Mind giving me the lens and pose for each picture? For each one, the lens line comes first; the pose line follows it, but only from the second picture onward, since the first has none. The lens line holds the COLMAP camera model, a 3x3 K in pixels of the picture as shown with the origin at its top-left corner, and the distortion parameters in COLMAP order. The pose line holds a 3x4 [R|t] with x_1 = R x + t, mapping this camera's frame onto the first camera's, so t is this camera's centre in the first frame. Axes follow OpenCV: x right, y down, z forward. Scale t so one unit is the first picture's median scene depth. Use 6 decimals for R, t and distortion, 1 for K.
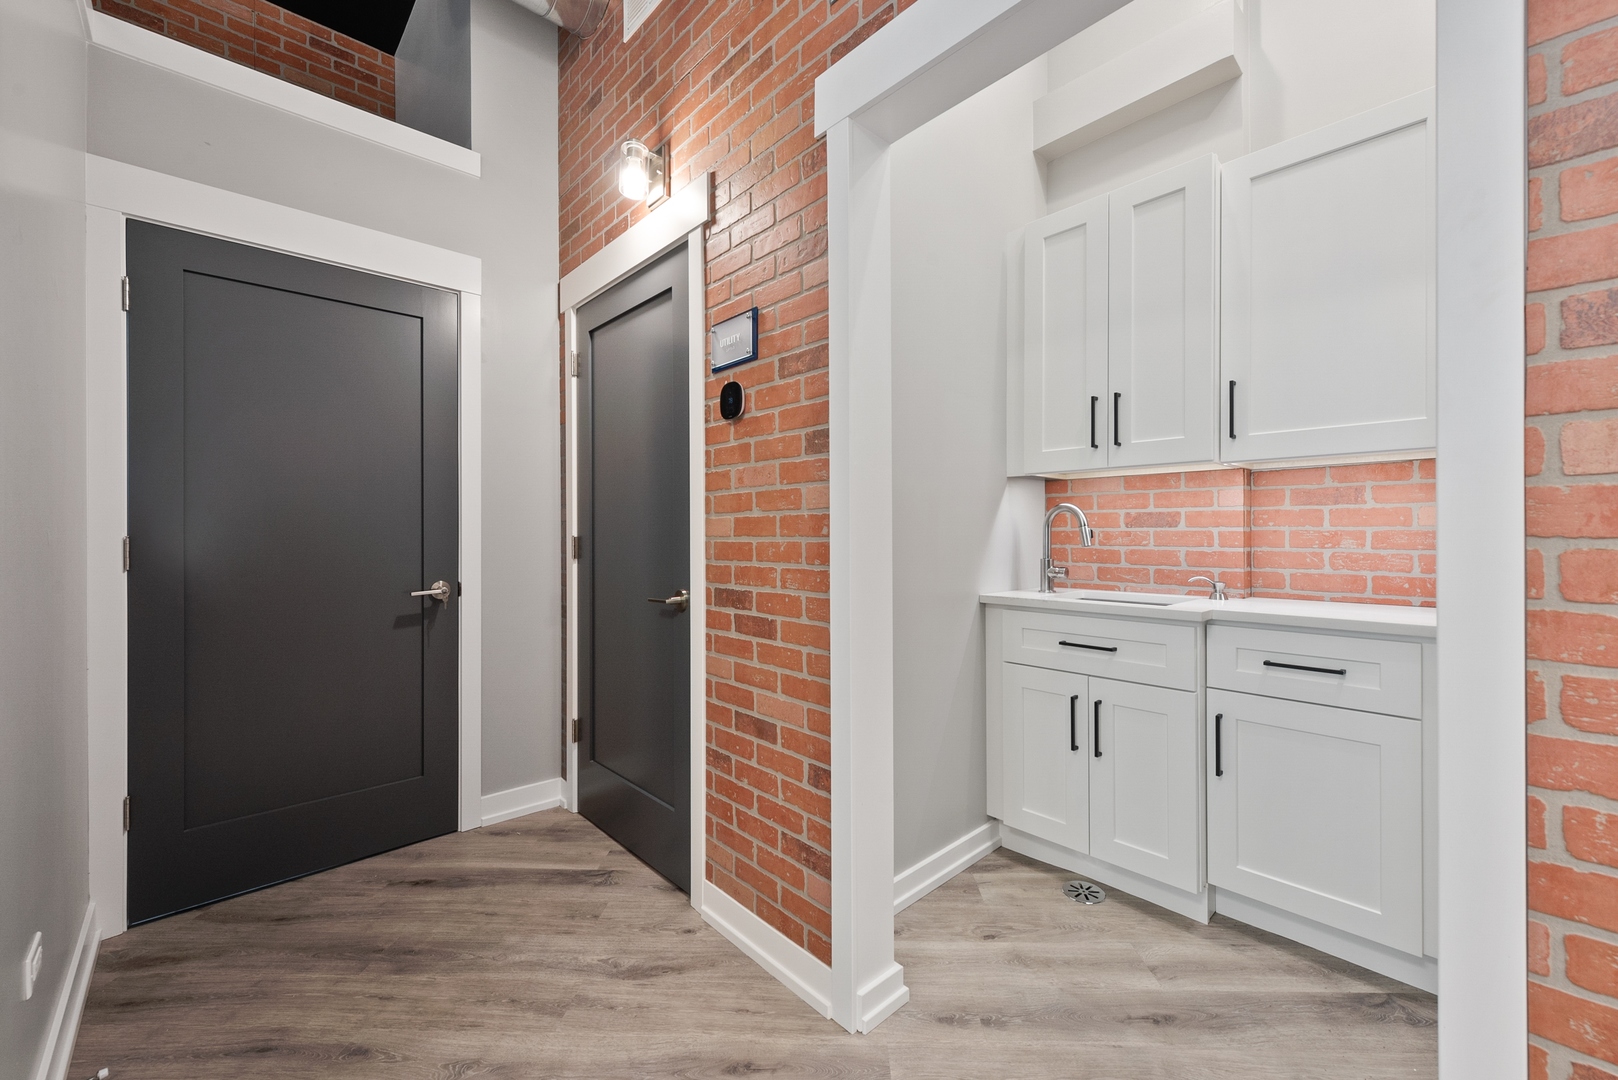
lens RADIAL K [[638.1, 0, 814.0], [0, 638.1, 529.2], [0, 0, 1]] dist [0.000117, 0.000665]
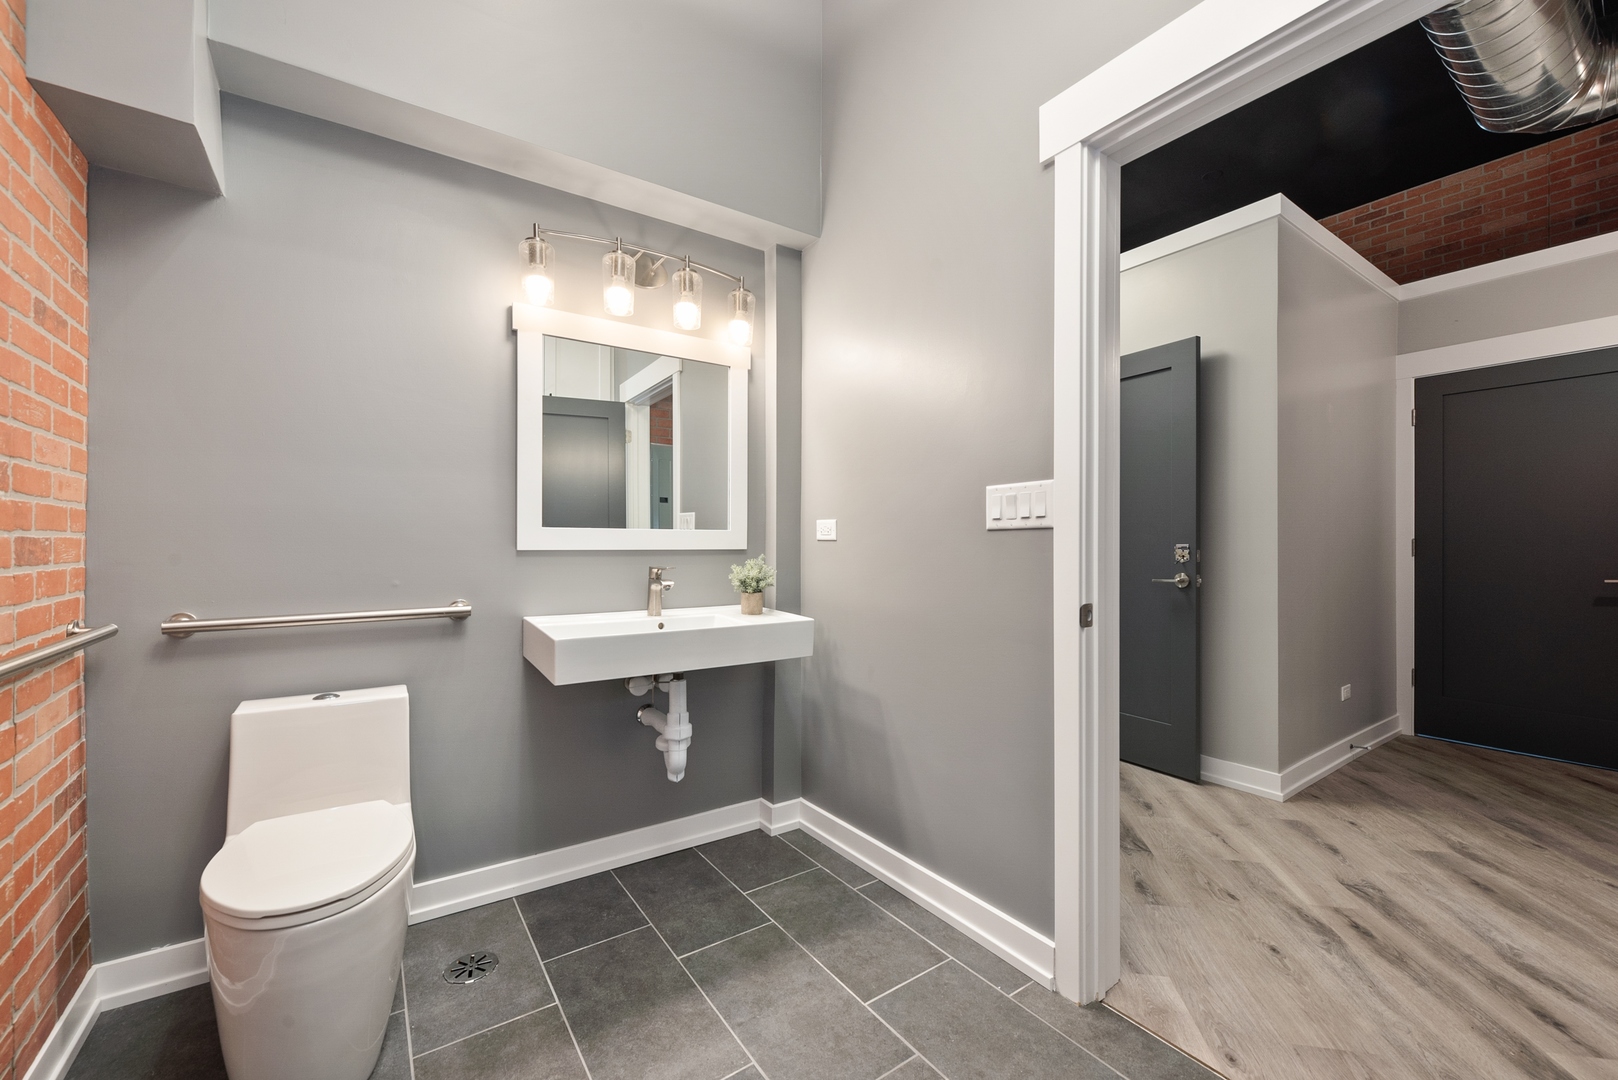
lens RADIAL K [[638.1, 0, 798.4], [0, 638.1, 540.3], [0, 0, 1]] dist [0.000117, 0.000665]
pose [[-0.179227, -0.001199, -0.983807, 1.342687], [0.002351, 0.999996, -0.001647, 0.015468], [0.983805, -0.002608, -0.179224, -0.583848]]
